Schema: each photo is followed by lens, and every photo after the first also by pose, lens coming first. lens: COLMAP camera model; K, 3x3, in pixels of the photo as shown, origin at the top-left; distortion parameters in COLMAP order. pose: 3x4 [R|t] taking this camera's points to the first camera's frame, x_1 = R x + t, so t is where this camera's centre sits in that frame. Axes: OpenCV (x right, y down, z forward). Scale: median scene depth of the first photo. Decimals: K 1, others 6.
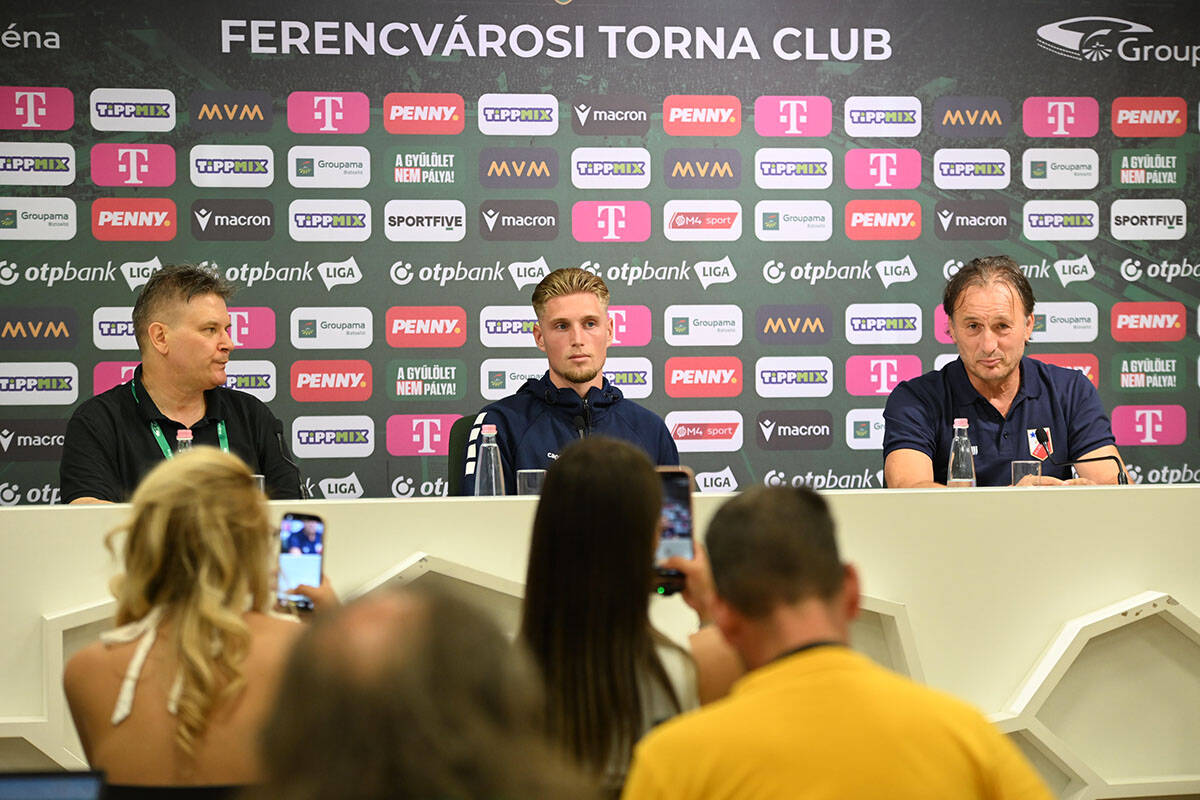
lens RADIAL K [[4401.8, 0, 599.8], [0, 4401.8, 396.3], [0, 0, 1]] dist [0.306625, 0.000000]
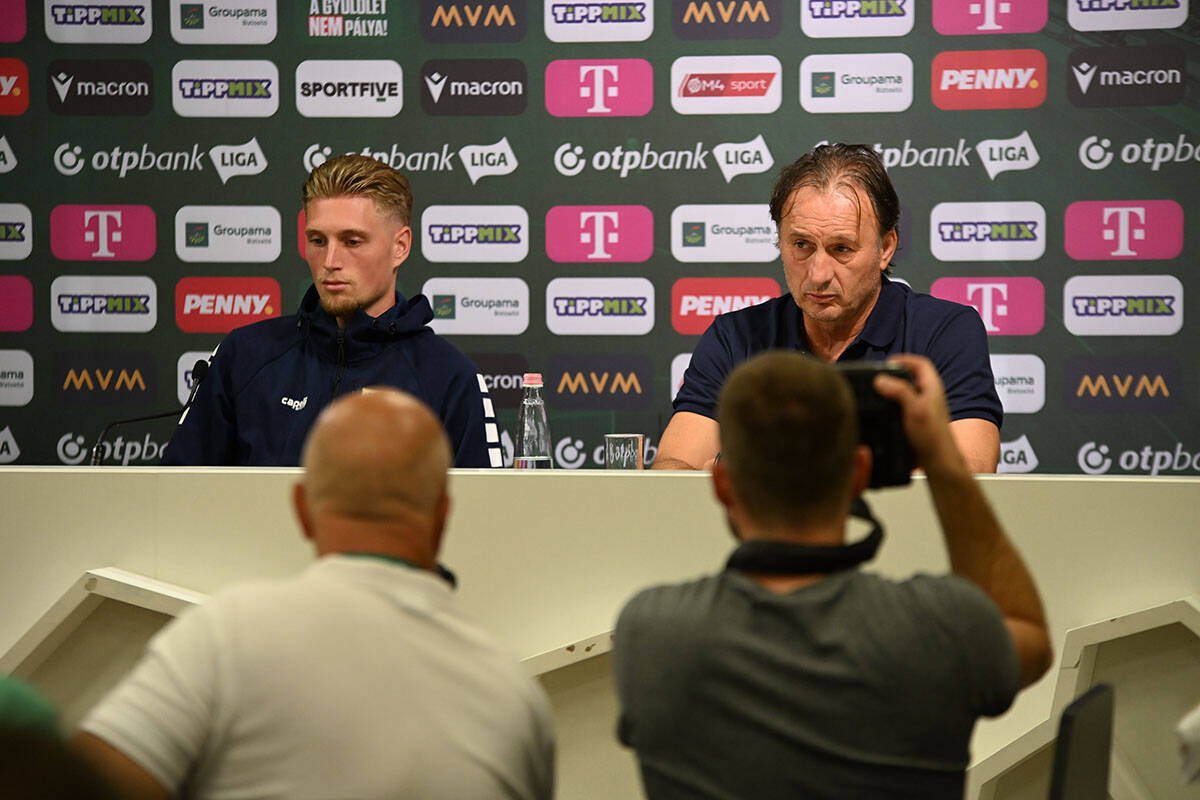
lens RADIAL K [[6203.9, 0, 588.1], [0, 6203.9, 390.2], [0, 0, 1]] dist [2.003849, 0.000000]
pose [[0.824441, 0.019100, -0.565625, 0.575399], [-0.012550, 0.999802, 0.015469, -0.006119], [0.565808, -0.005655, 0.824517, 0.160998]]
